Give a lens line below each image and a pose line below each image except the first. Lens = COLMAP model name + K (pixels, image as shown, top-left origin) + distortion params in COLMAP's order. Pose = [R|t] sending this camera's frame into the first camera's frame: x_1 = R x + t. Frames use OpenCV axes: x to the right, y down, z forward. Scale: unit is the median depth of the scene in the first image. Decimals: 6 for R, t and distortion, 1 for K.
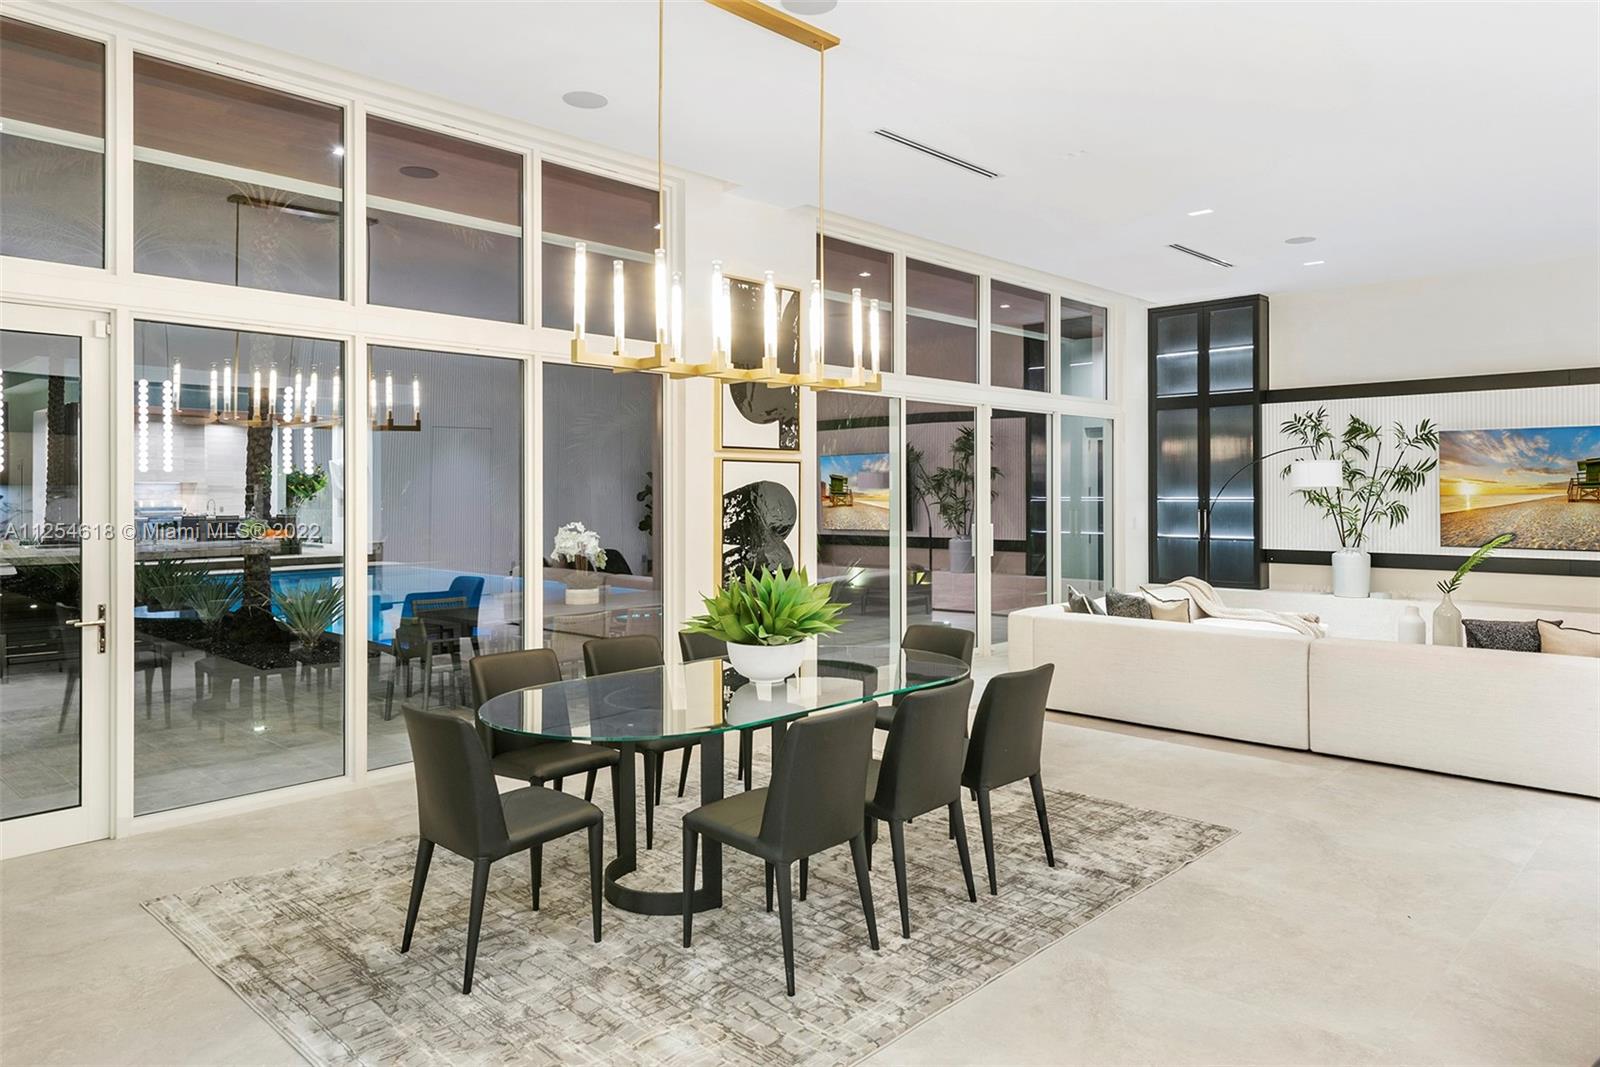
lens RADIAL K [[1038.4, 0, 803.4], [0, 1038.4, 495.2], [0, 0, 1]] dist [0.020290, -0.008611]
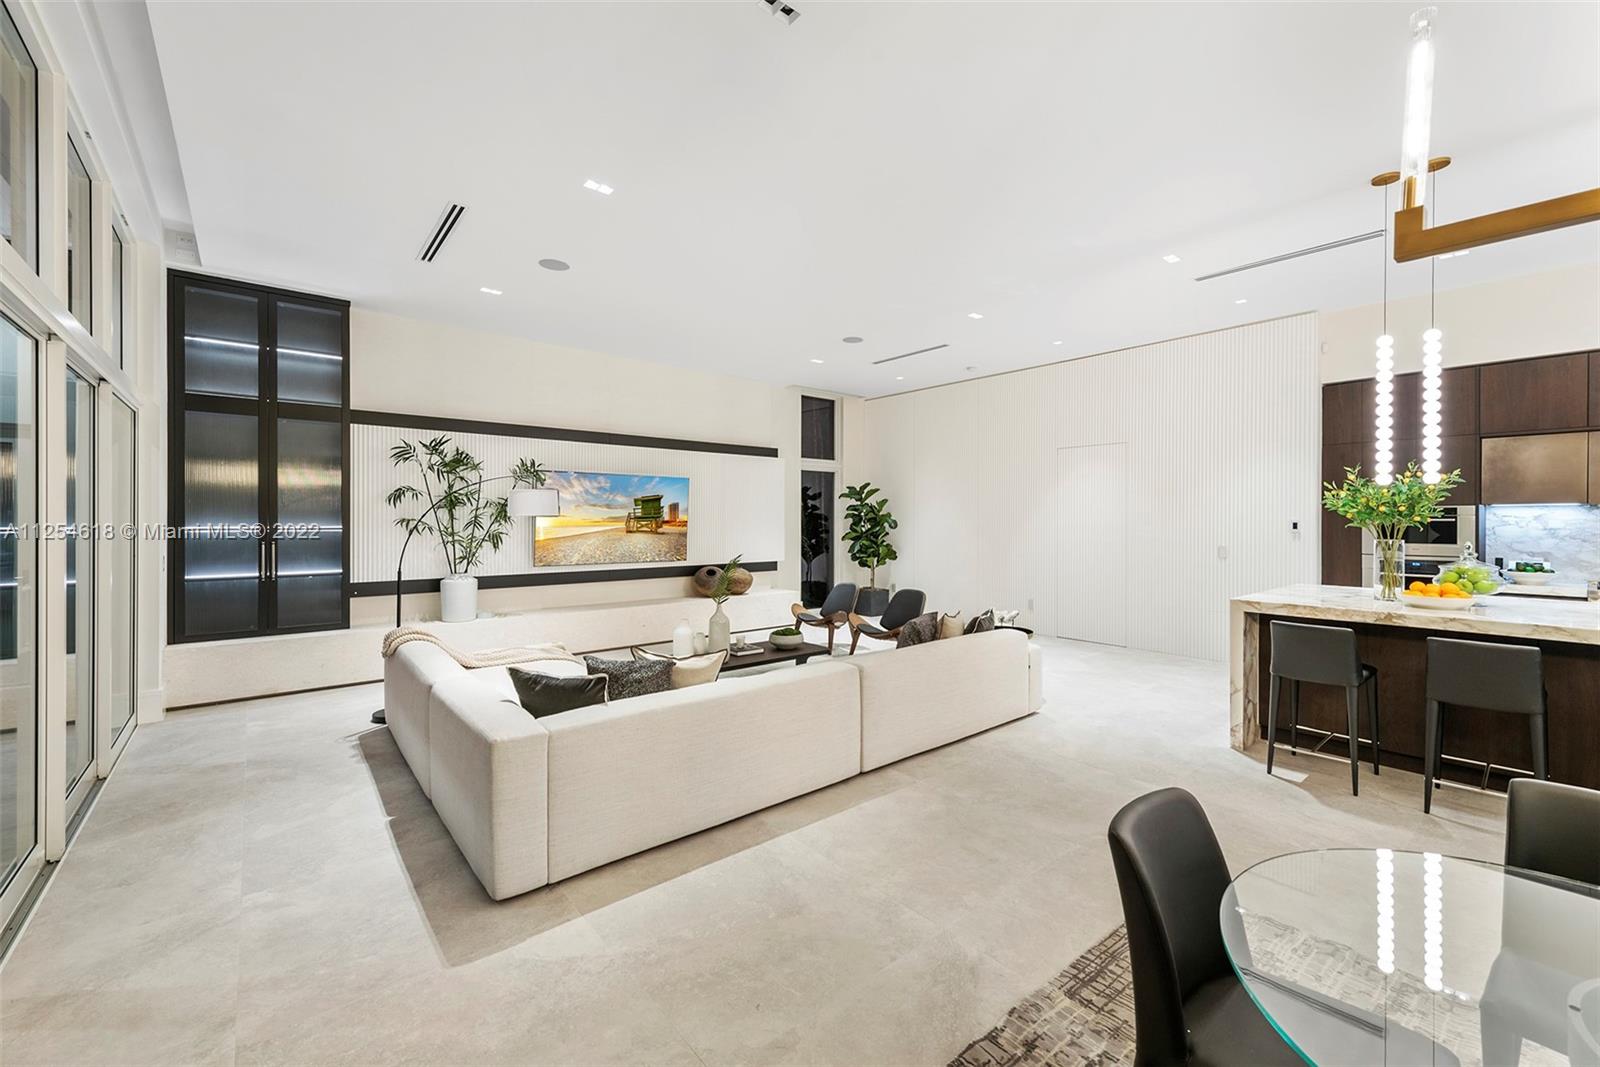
lens RADIAL K [[640.7, 0, 816.9], [0, 640.7, 529.6], [0, 0, 1]] dist [0.012975, -0.003028]
pose [[0.106144, -0.010014, 0.994300, -0.120113], [0.001347, 0.999950, 0.009927, -0.000348], [-0.994350, 0.000285, 0.106152, 0.826909]]
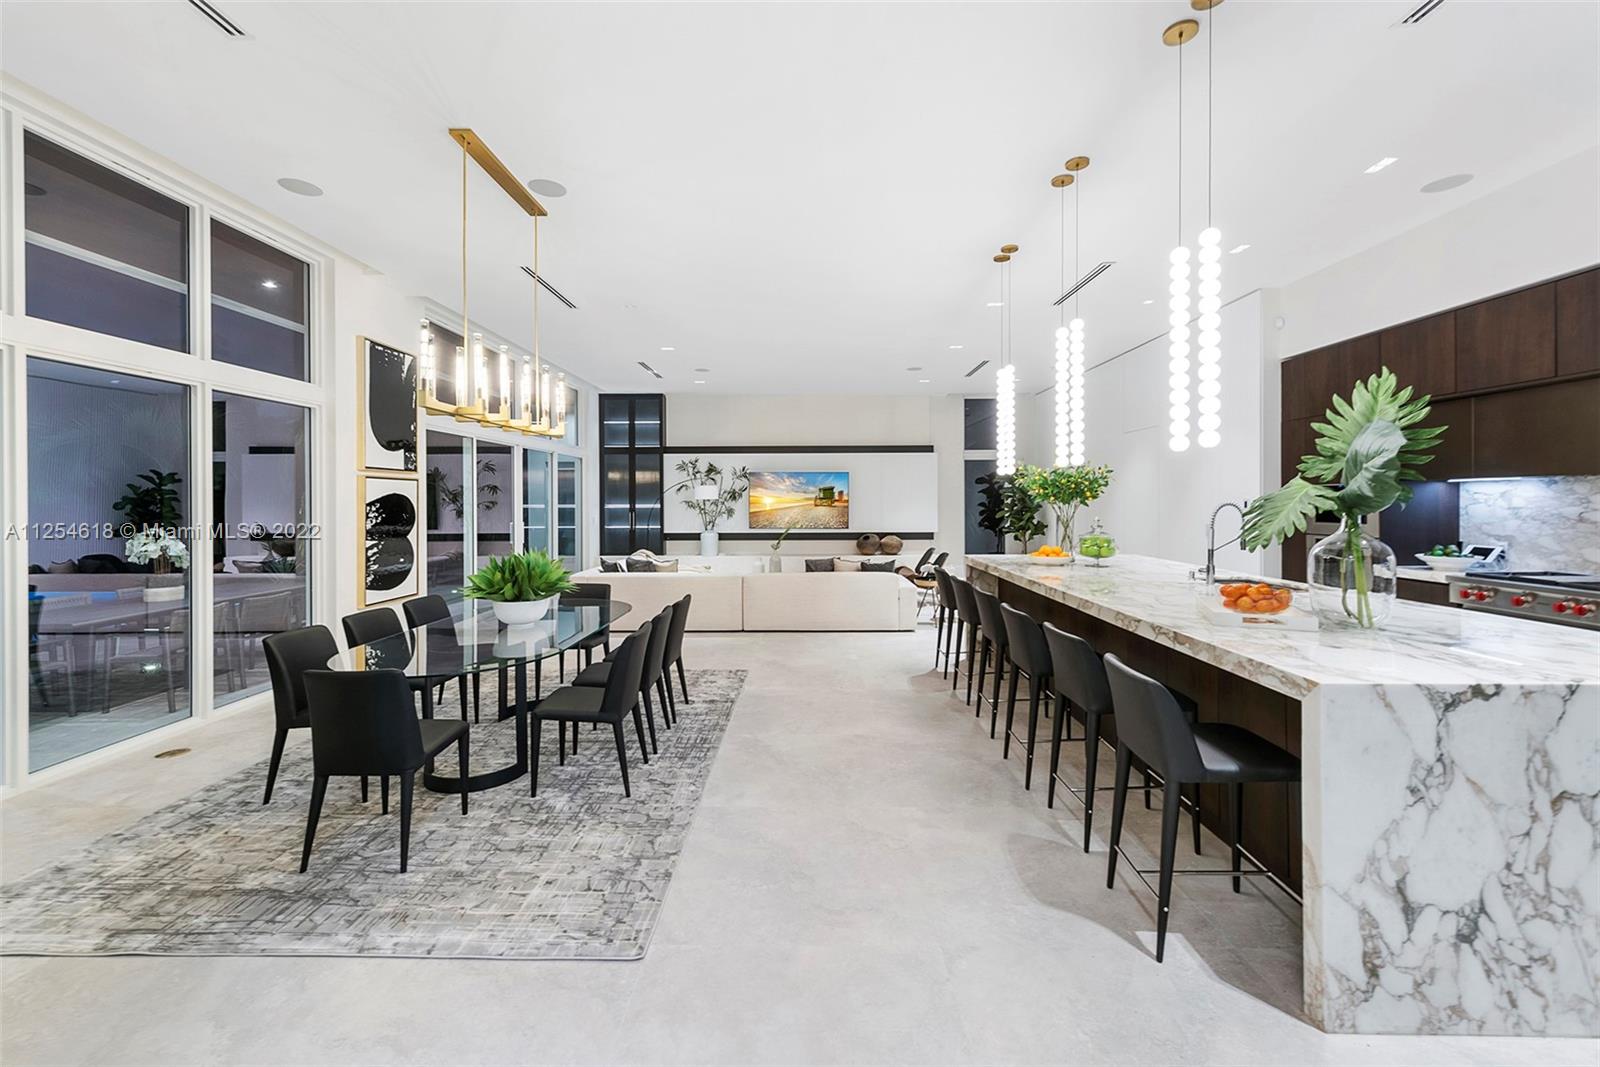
lens RADIAL K [[640.7, 0, 802.1], [0, 640.7, 503.6], [0, 0, 1]] dist [0.012975, -0.003028]
pose [[0.734171, -0.001716, 0.678963, -0.224615], [0.002747, 0.999996, -0.000444, 0.001750], [-0.678960, 0.002191, 0.734172, 0.017397]]
